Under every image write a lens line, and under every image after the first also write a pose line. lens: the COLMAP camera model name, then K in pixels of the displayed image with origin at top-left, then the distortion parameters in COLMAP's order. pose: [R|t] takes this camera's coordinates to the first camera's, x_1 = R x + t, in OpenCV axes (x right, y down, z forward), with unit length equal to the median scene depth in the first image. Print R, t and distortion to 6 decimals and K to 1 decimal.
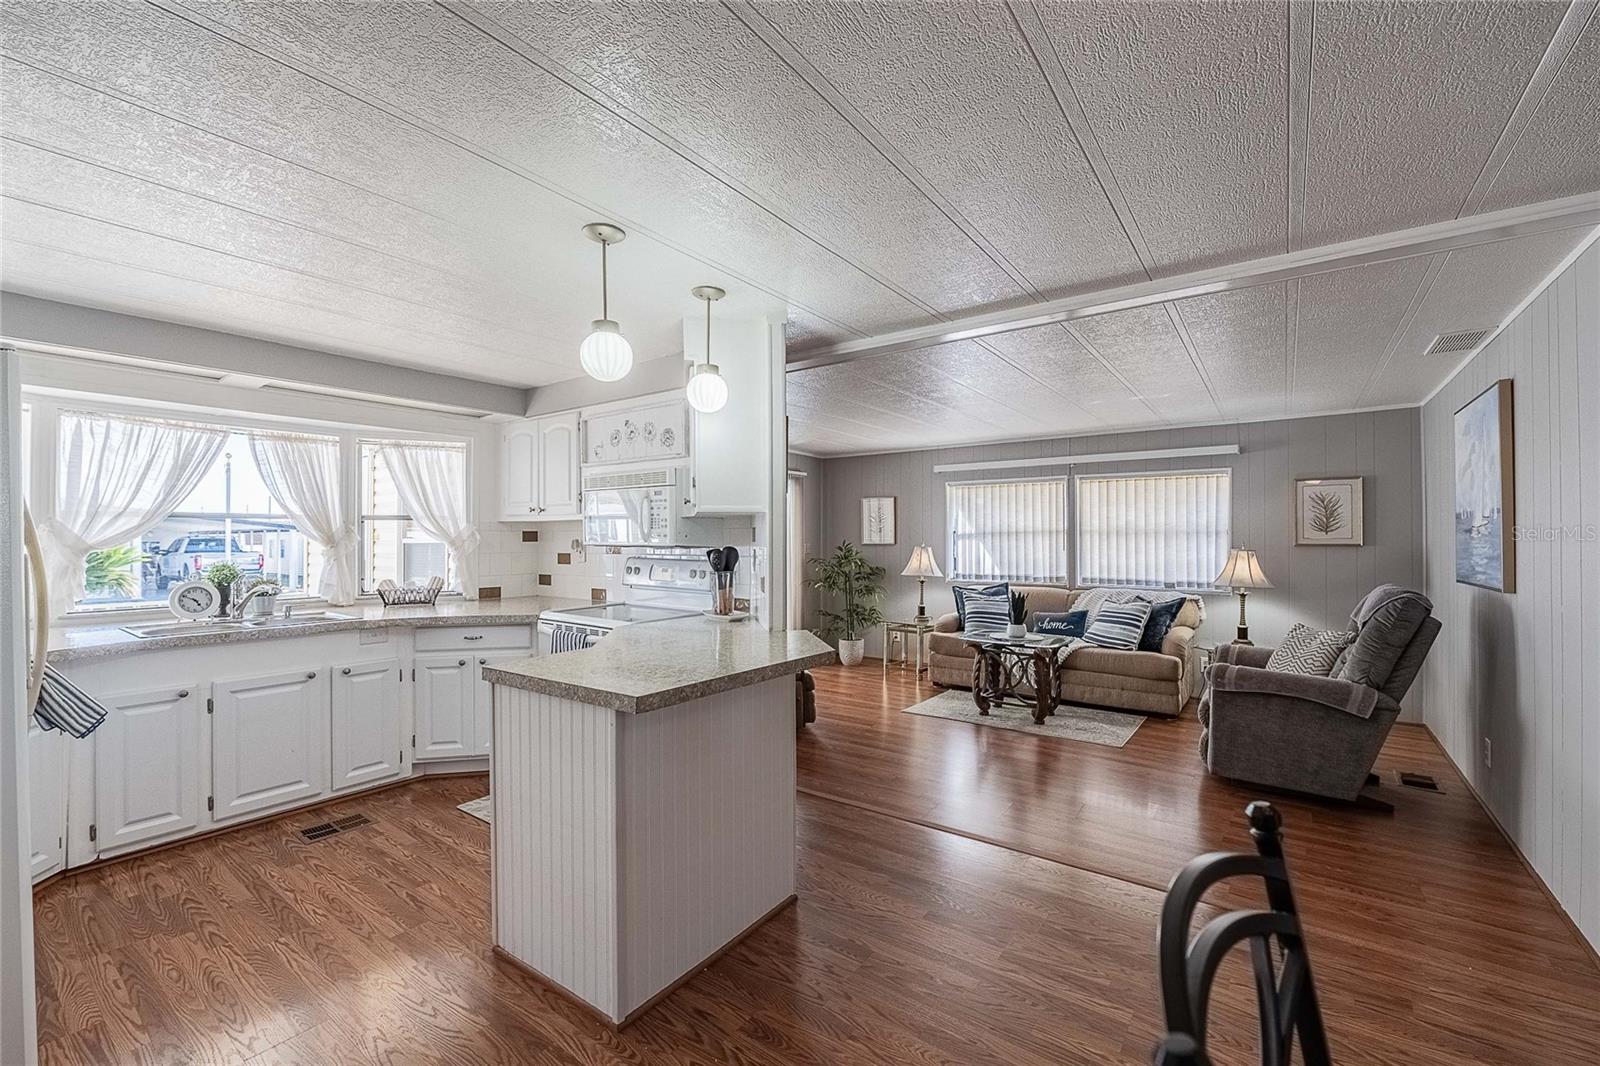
lens RADIAL K [[660.3, 0, 796.1], [0, 660.3, 529.4], [0, 0, 1]] dist [-0.000956, -0.000905]
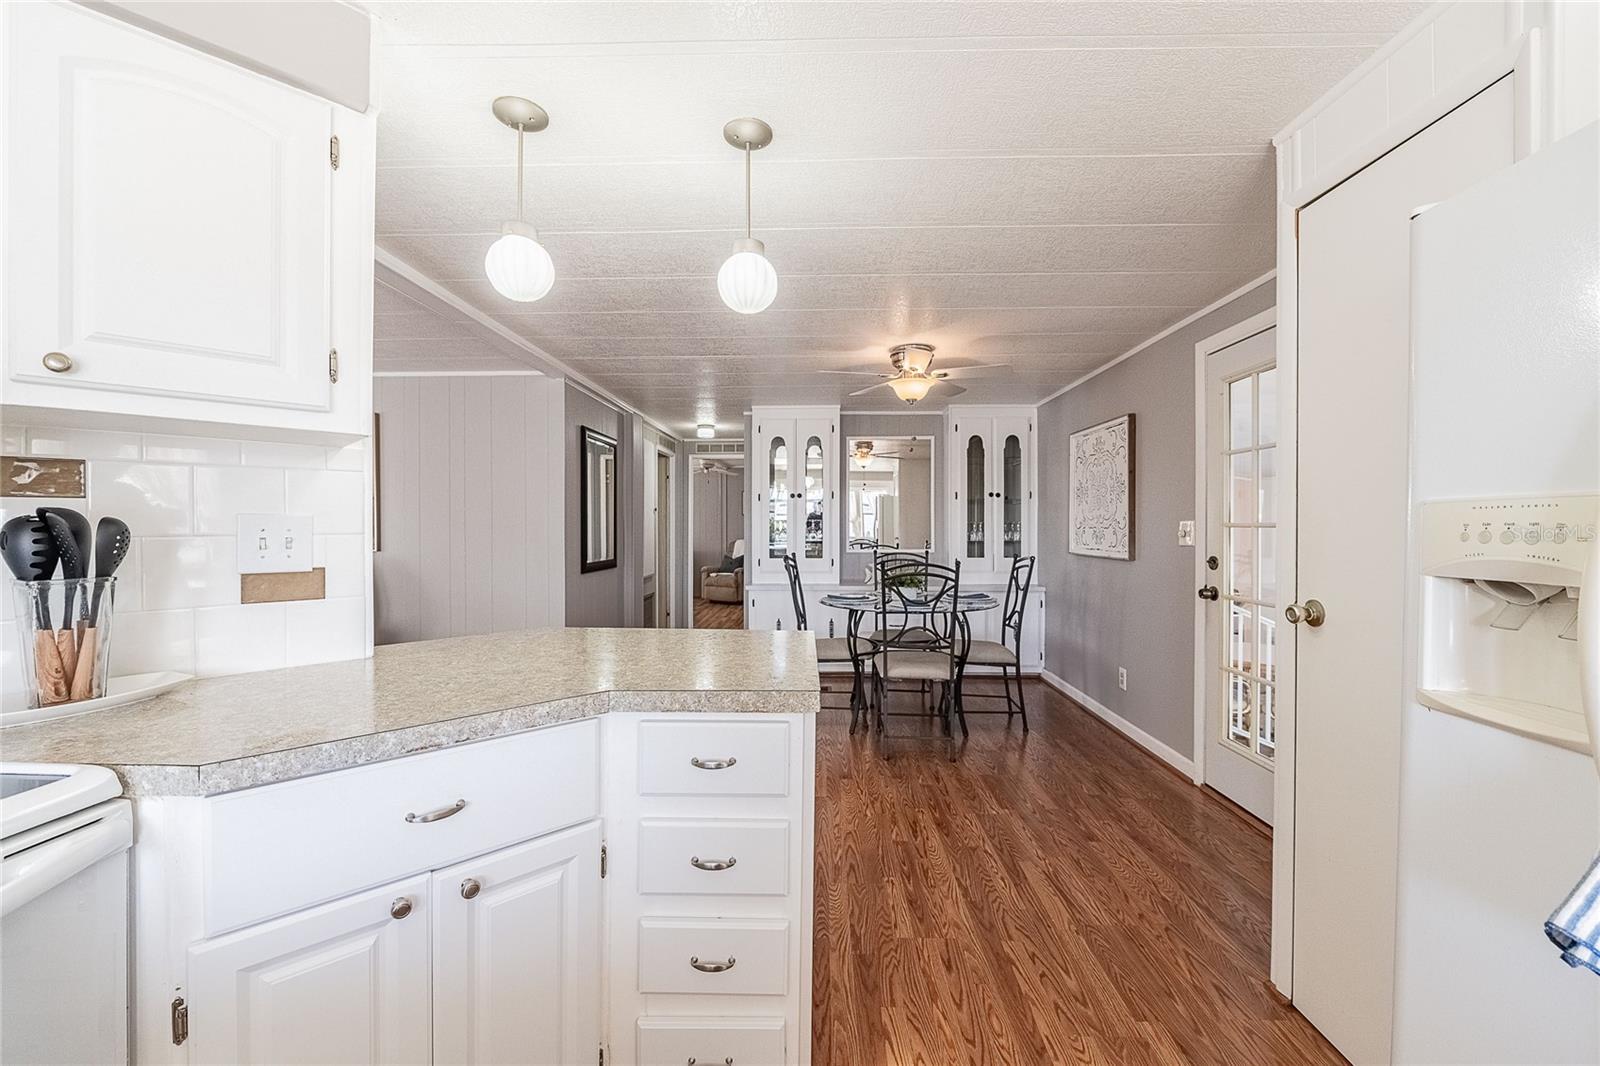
lens RADIAL K [[642.4, 0, 798.5], [0, 642.4, 533.7], [0, 0, 1]] dist [-0.009248, -0.001124]
pose [[-0.575065, -0.004699, 0.818094, -0.424970], [-0.008211, 0.999966, -0.000028, 0.025590], [-0.818066, -0.006734, -0.575085, 0.605608]]
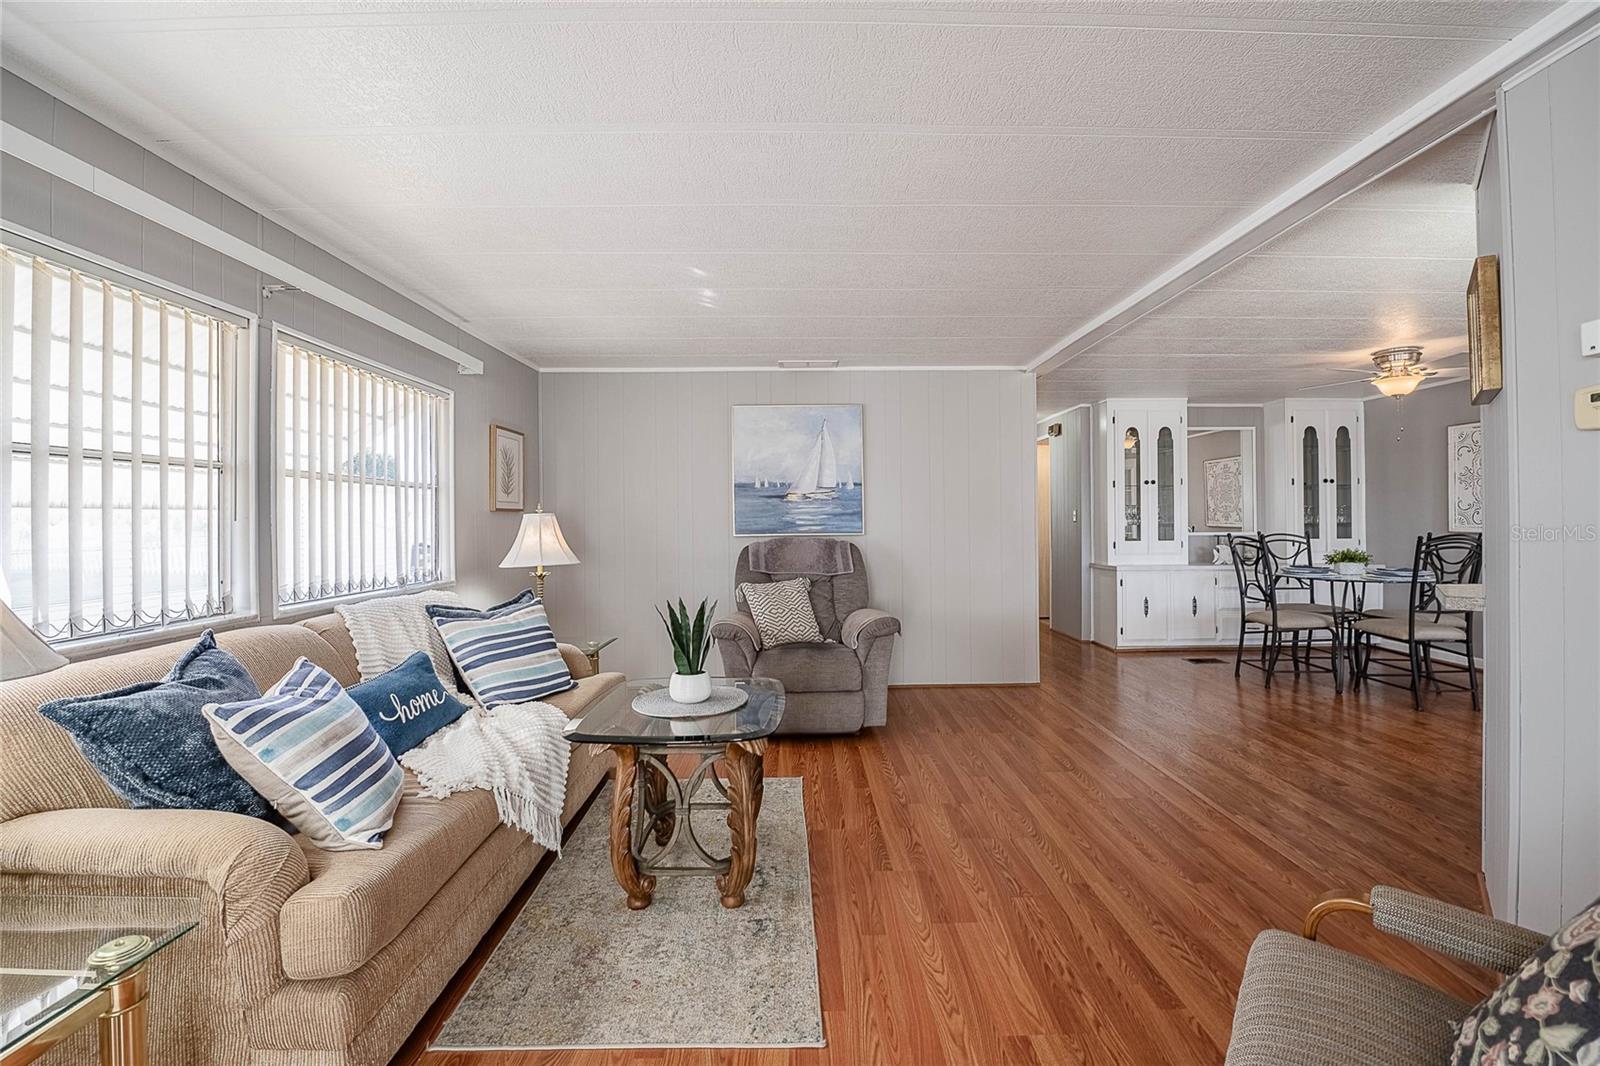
lens RADIAL K [[642.4, 0, 813.8], [0, 642.4, 519.8], [0, 0, 1]] dist [-0.009248, -0.001124]
pose [[-0.615110, 0.005956, 0.788419, -0.067771], [-0.001443, 0.999961, -0.008680, 0.042989], [-0.788440, -0.006477, -0.615078, 1.216779]]
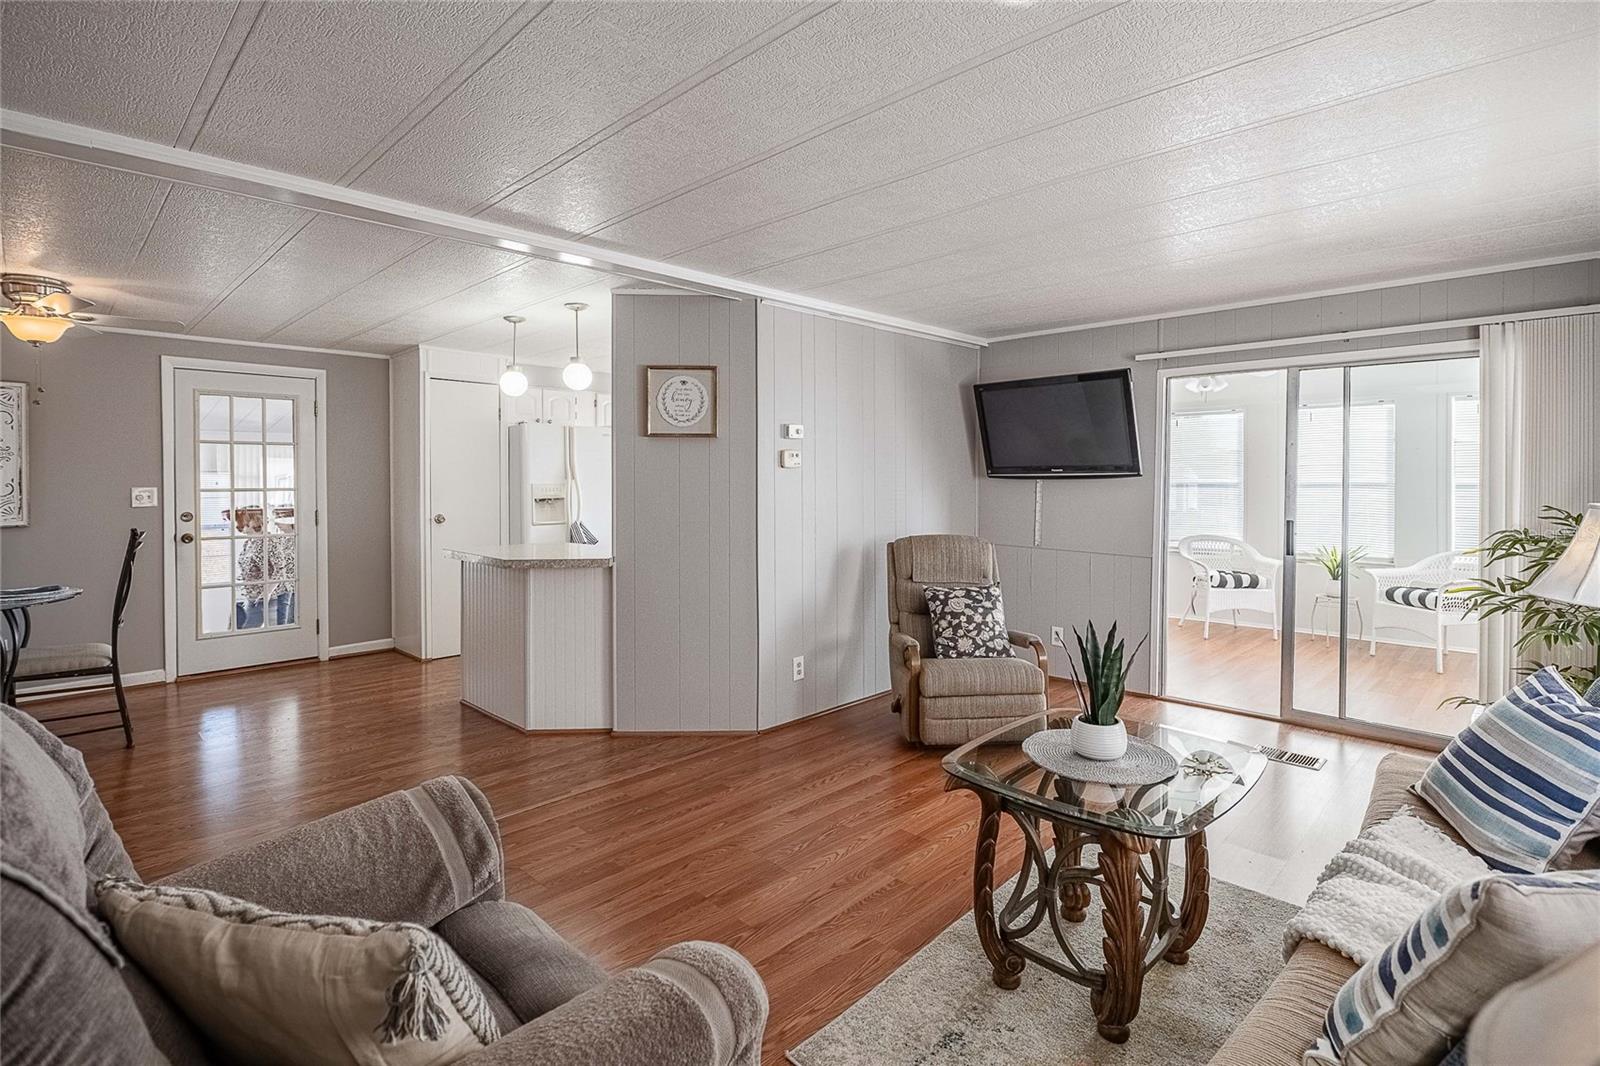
lens RADIAL K [[769.3, 0, 818.4], [0, 769.3, 484.8], [0, 0, 1]] dist [-0.019021, -0.000148]
pose [[-0.131400, 0.007704, -0.991299, 0.757283], [0.018988, 0.999806, 0.005254, 0.017847], [0.991148, -0.018133, -0.131521, 0.918992]]
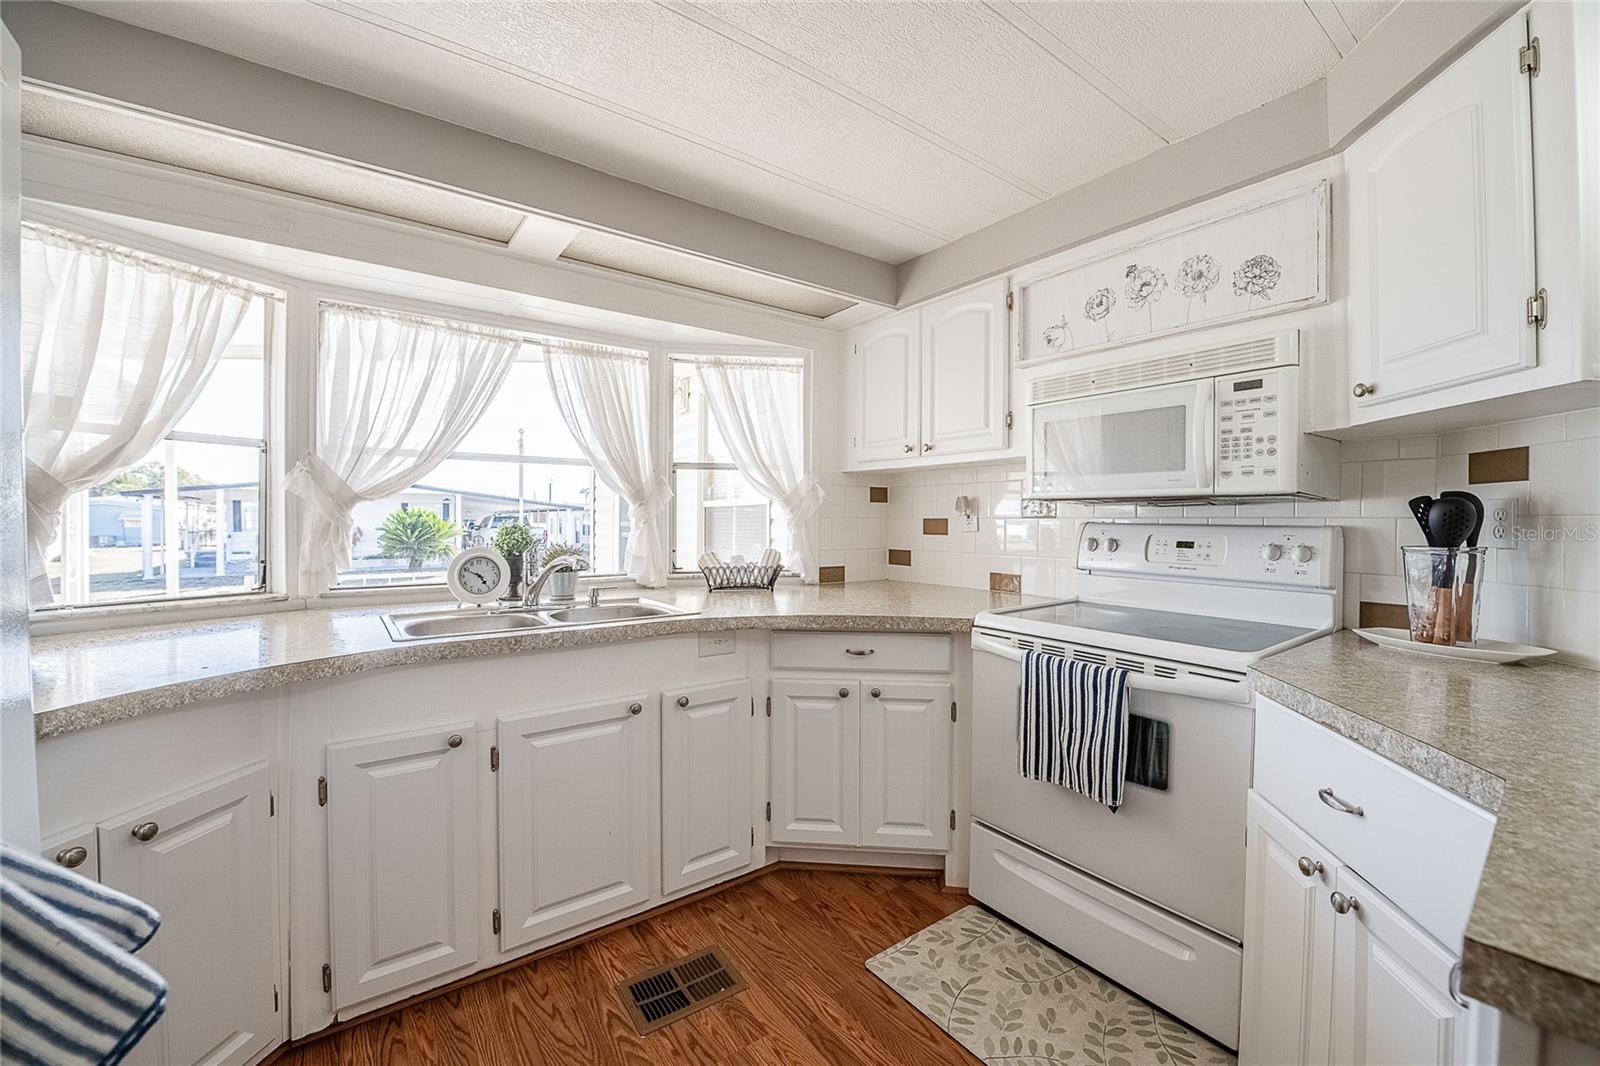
lens RADIAL K [[642.4, 0, 806.3], [0, 642.4, 520.2], [0, 0, 1]] dist [-0.009248, -0.001124]
pose [[0.957355, 0.005749, -0.288856, -0.276759], [-0.002068, 0.999913, 0.013049, 0.028332], [0.288905, -0.011895, 0.957284, 0.323386]]
